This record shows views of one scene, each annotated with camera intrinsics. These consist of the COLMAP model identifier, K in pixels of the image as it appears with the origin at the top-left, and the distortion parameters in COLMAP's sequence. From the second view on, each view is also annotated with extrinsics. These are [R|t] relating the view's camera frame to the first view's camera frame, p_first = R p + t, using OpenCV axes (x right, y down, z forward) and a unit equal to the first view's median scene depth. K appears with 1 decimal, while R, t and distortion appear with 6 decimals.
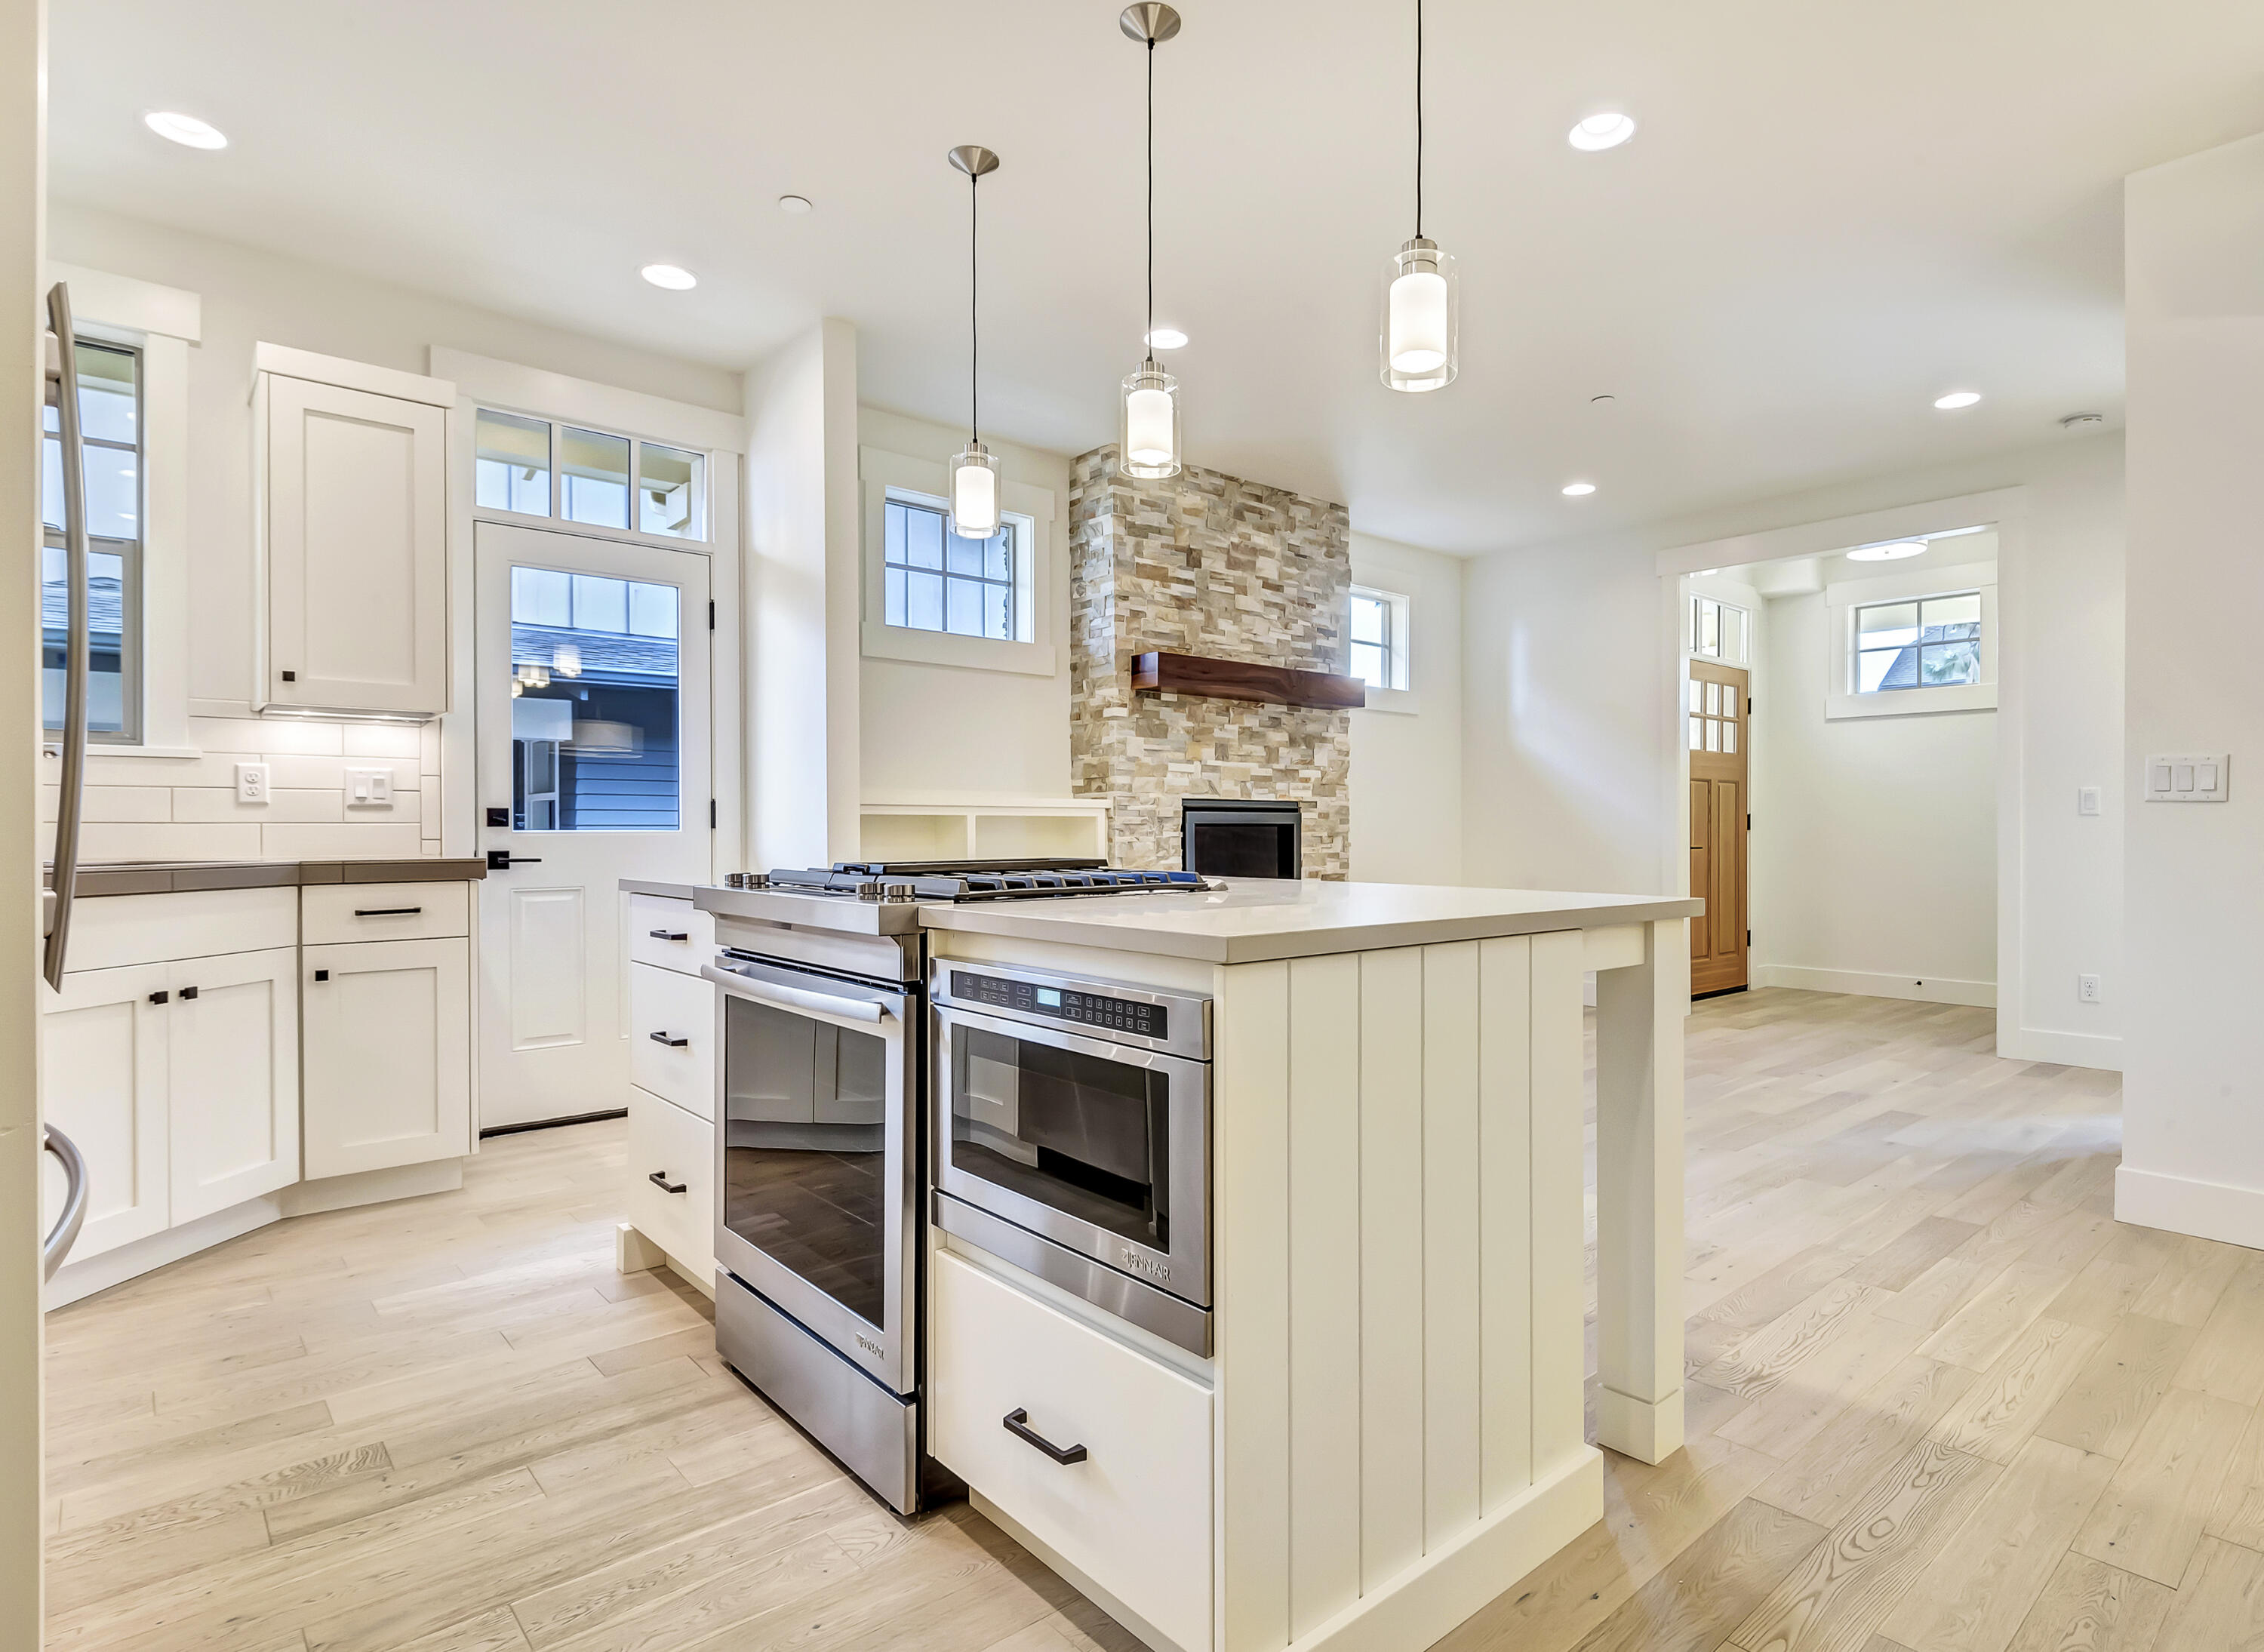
lens RADIAL K [[1155.1, 0, 1212.1], [0, 1155.1, 829.0], [0, 0, 1]] dist [-0.001567, -0.000248]
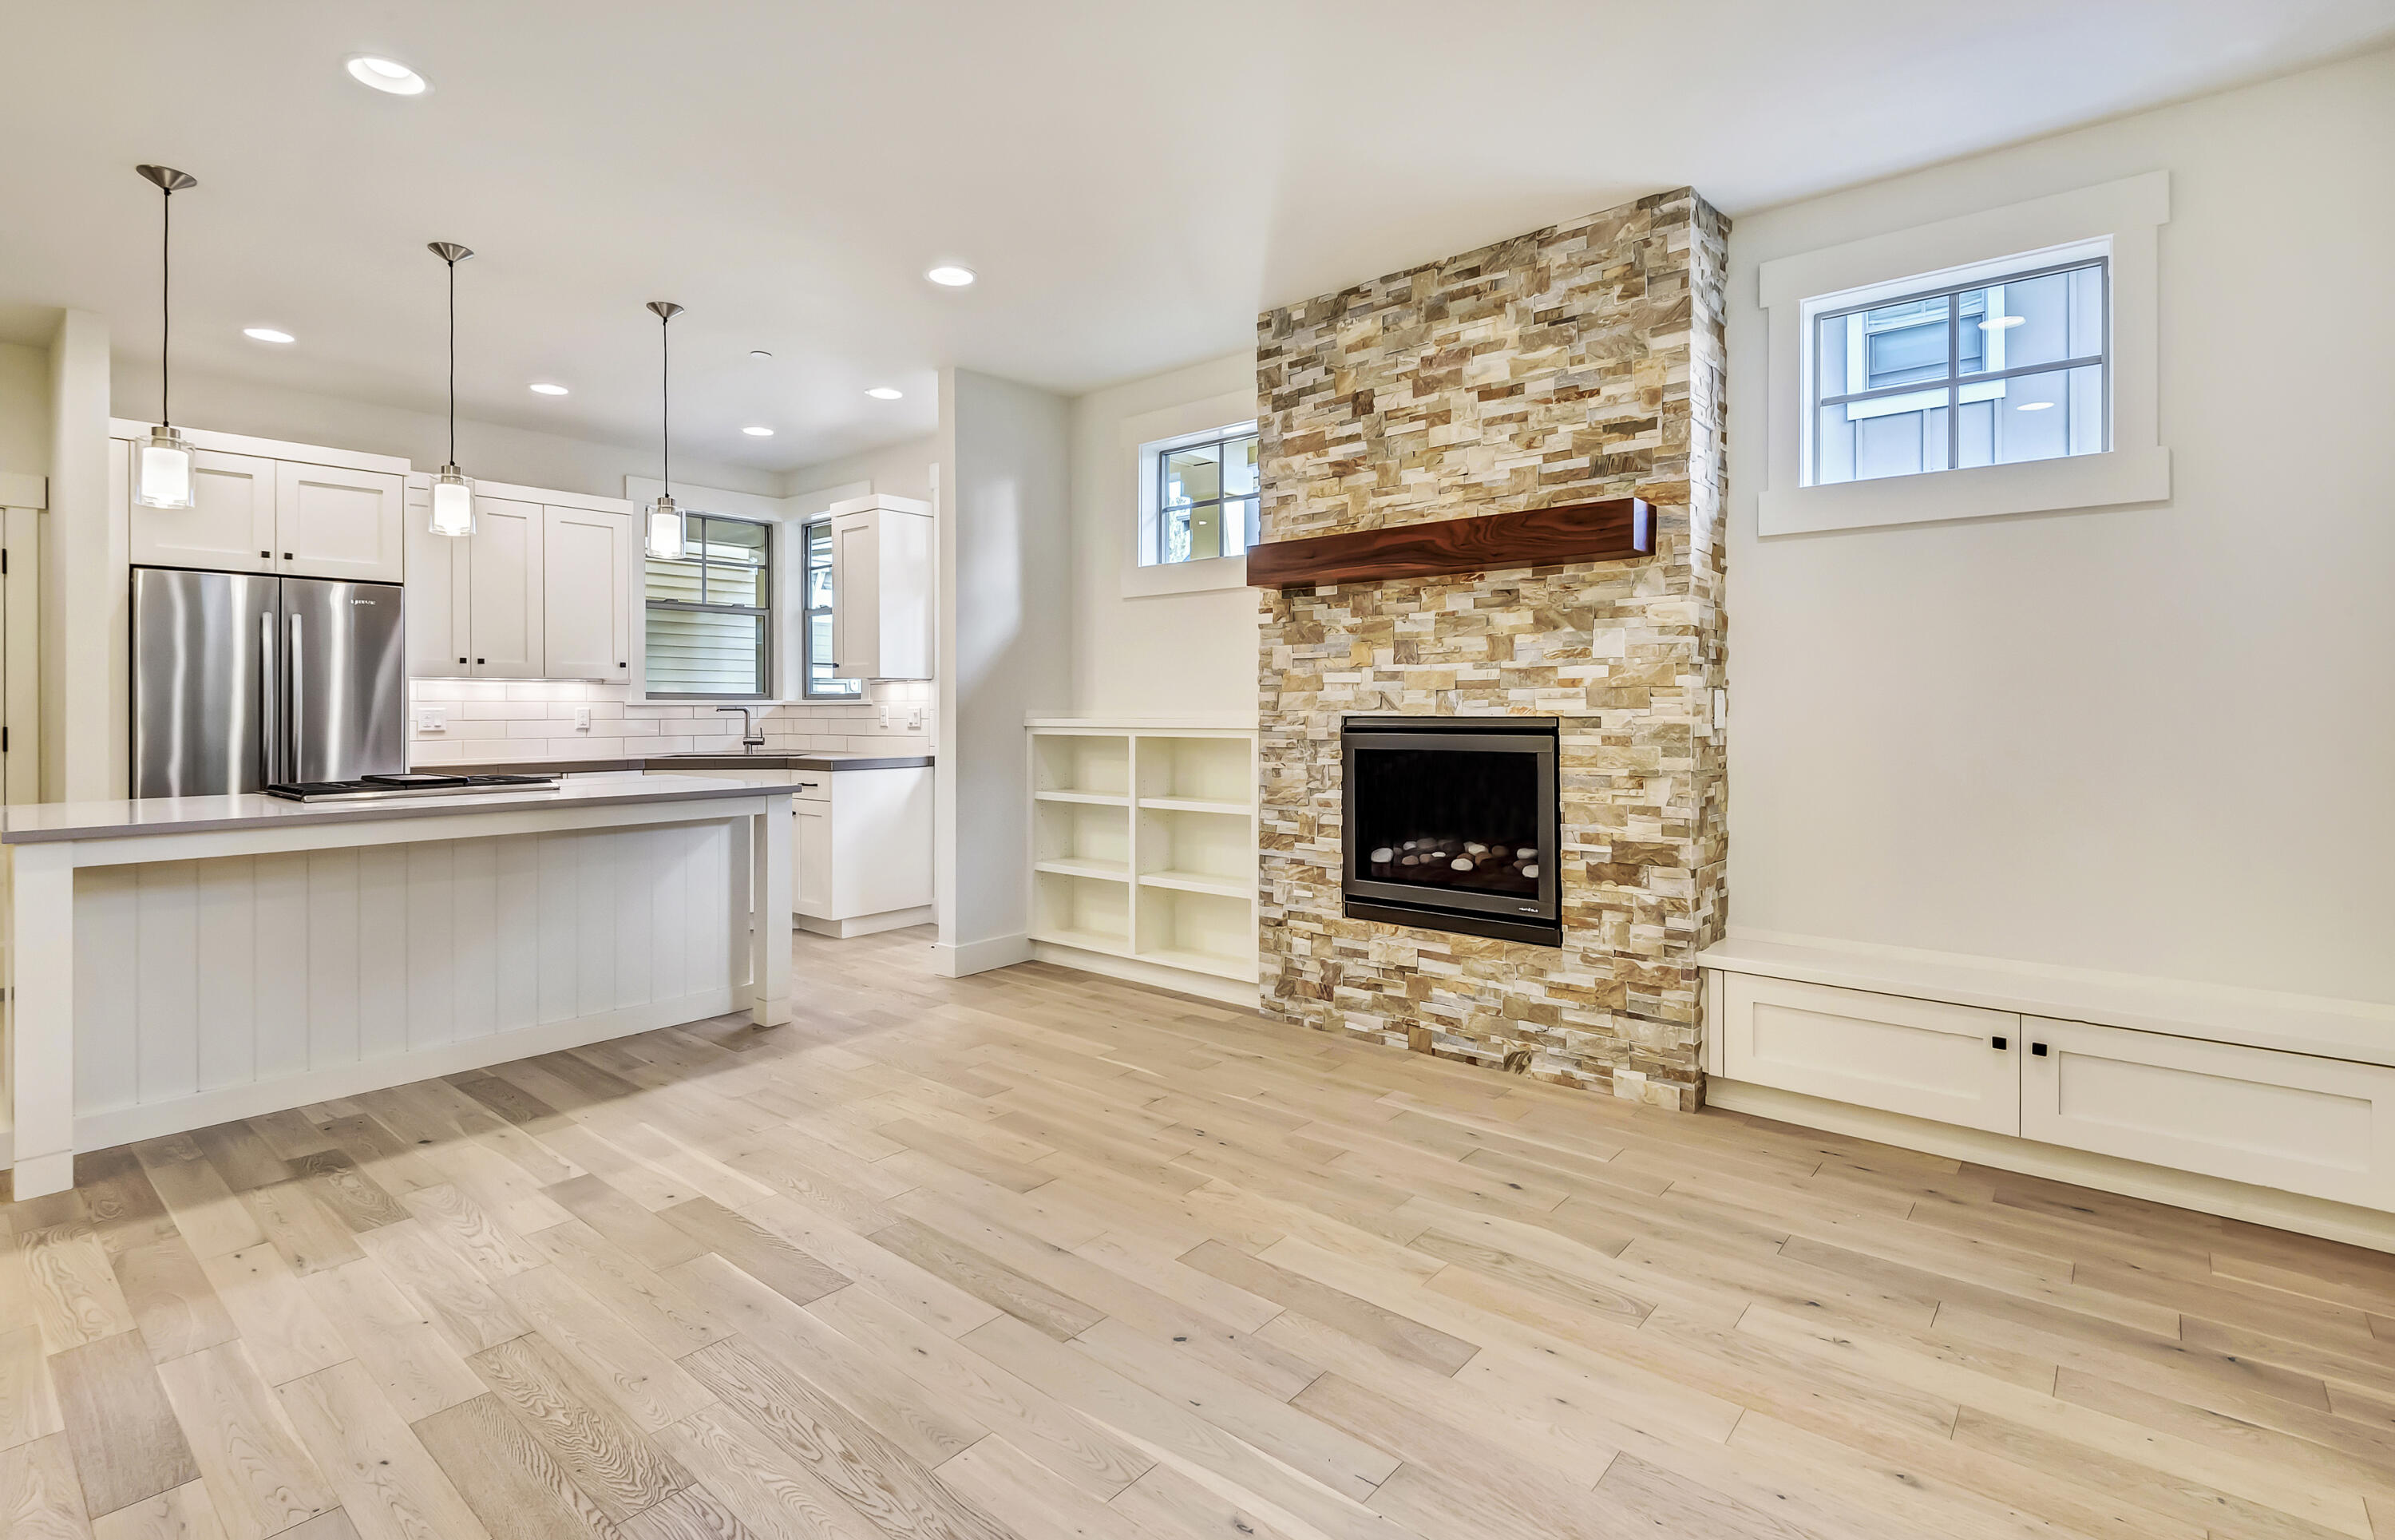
lens RADIAL K [[1099.2, 0, 1204.0], [0, 1099.2, 707.6], [0, 0, 1]] dist [0.019622, -0.015070]
pose [[0.136162, -0.003964, -0.990679, 0.670524], [-0.000320, 0.999992, -0.004045, -0.028116], [0.990687, 0.000868, 0.136159, 0.767112]]
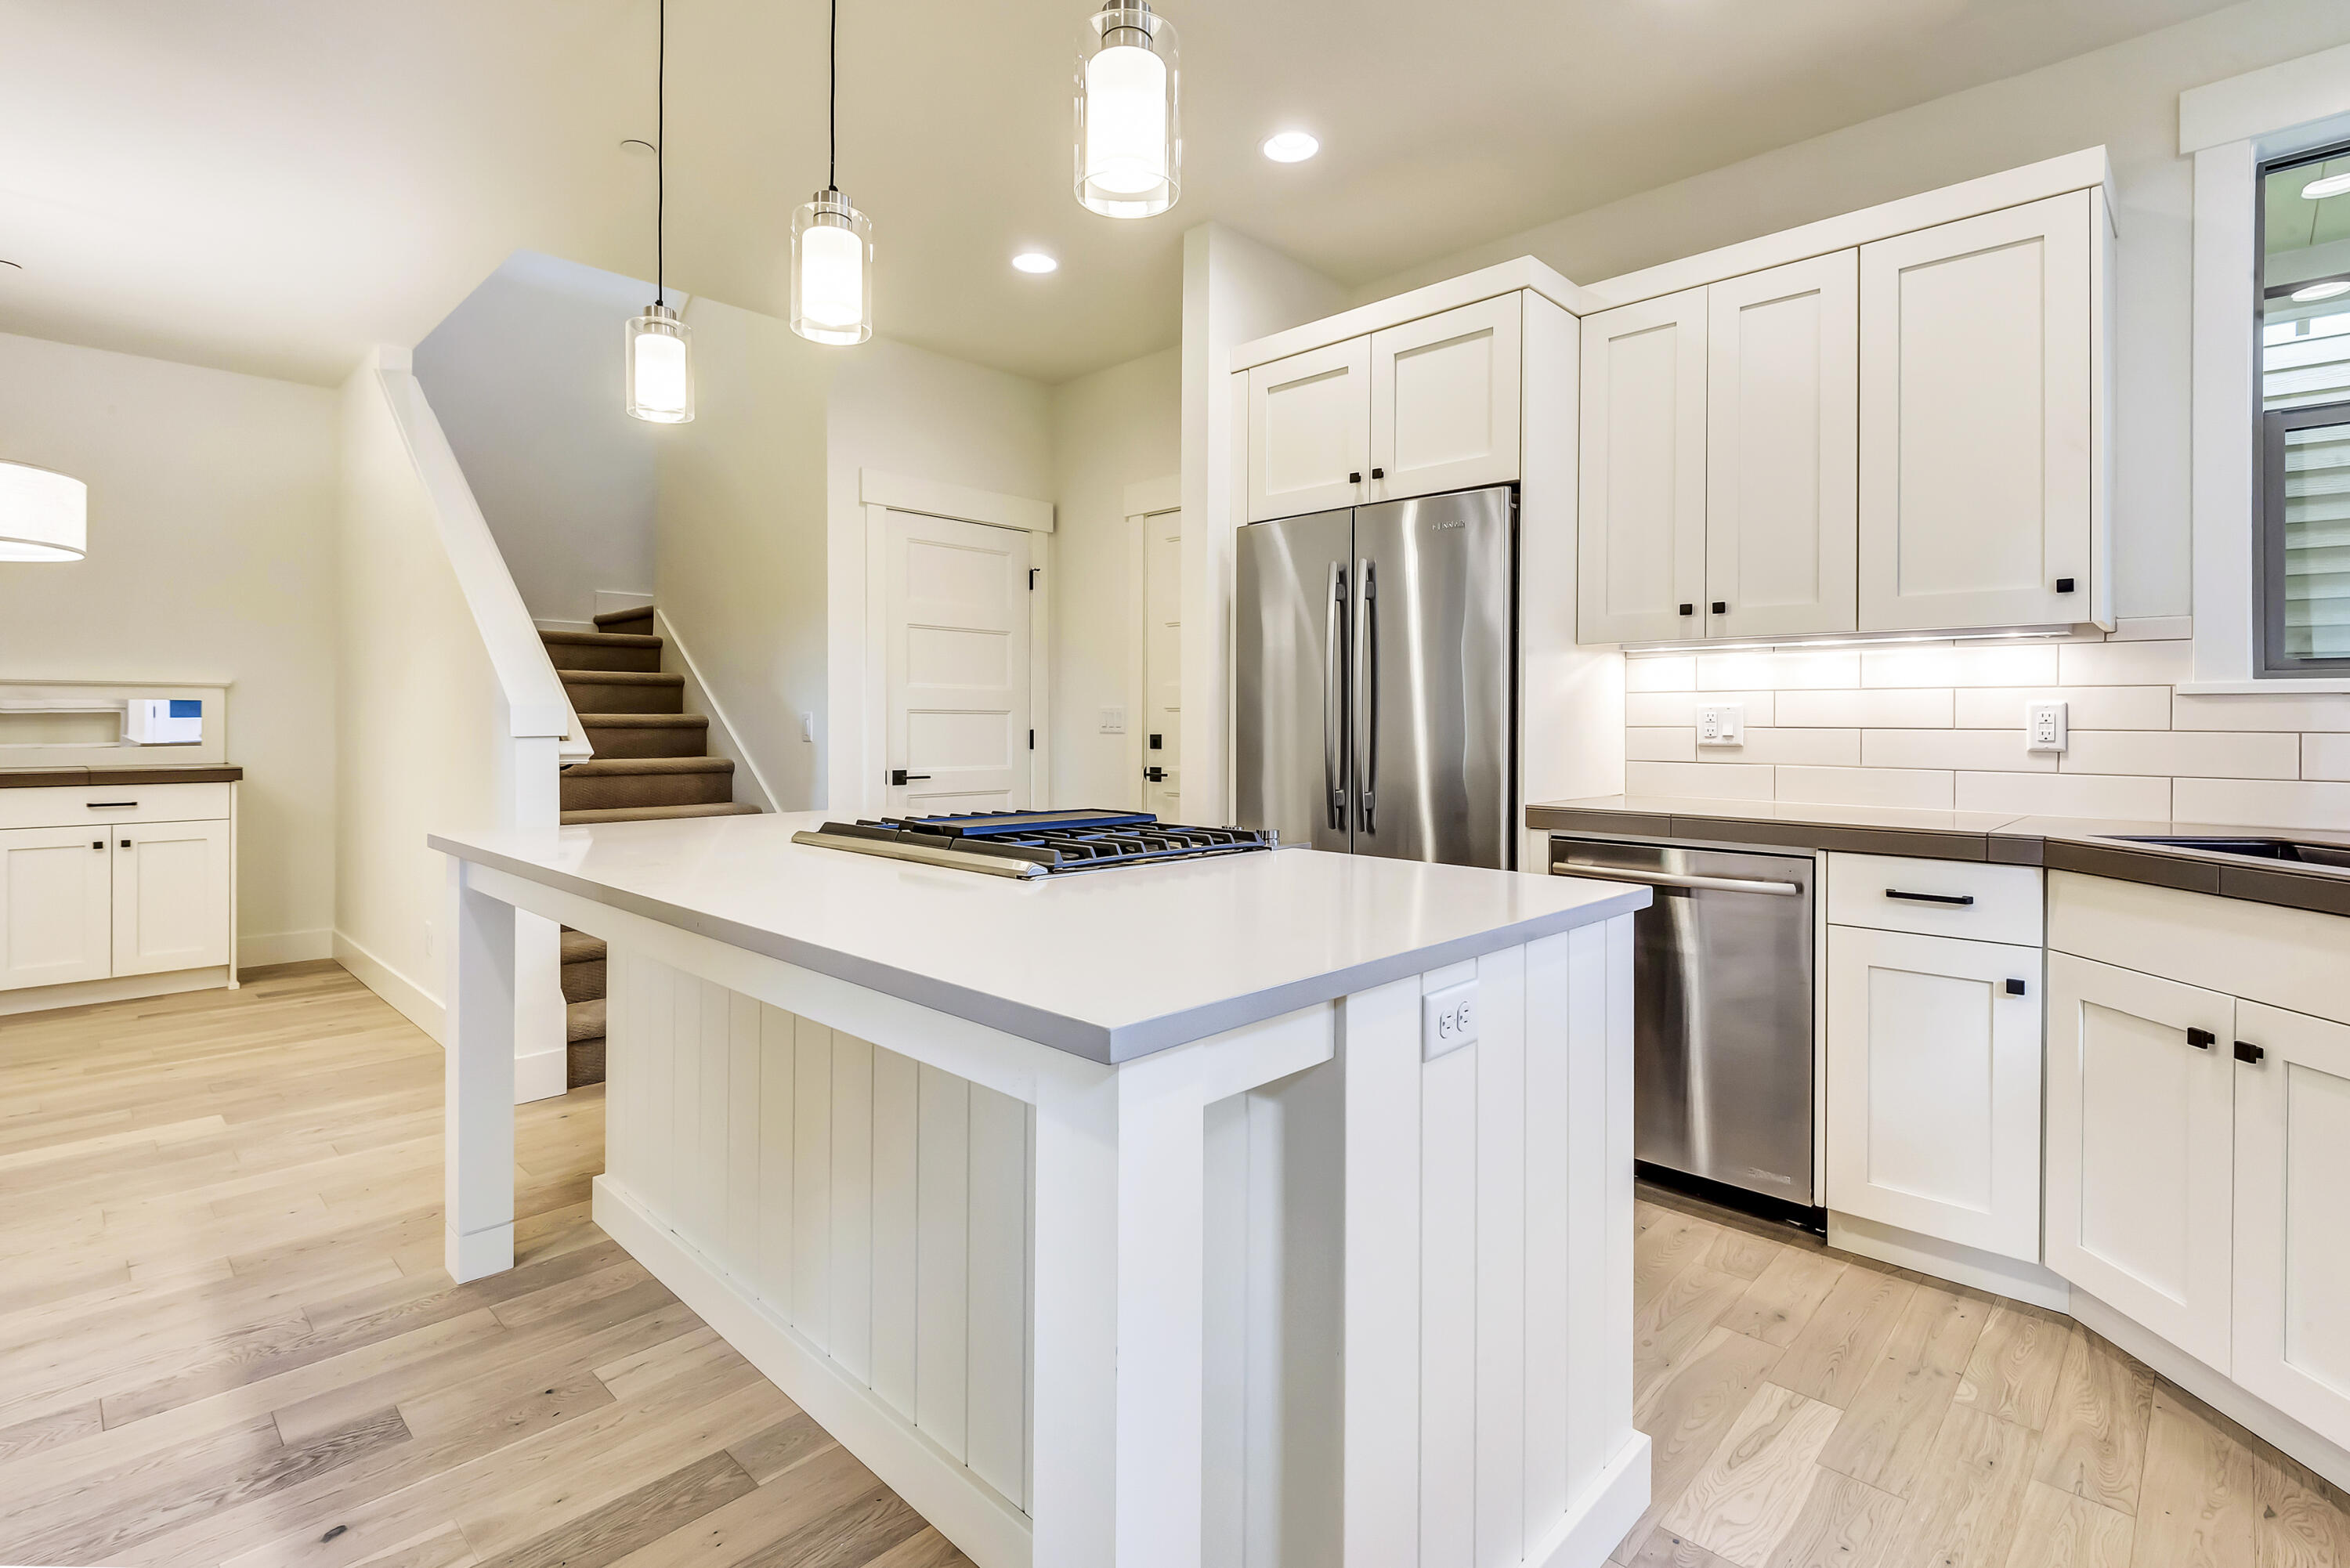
lens RADIAL K [[1115.6, 0, 1159.6], [0, 1115.6, 720.9], [0, 0, 1]] dist [-0.000723, -0.001386]
pose [[-0.998761, -0.007304, -0.049223, -0.099480], [-0.007435, 0.999969, 0.002464, -0.022331], [0.049203, 0.002827, -0.998785, 0.749658]]
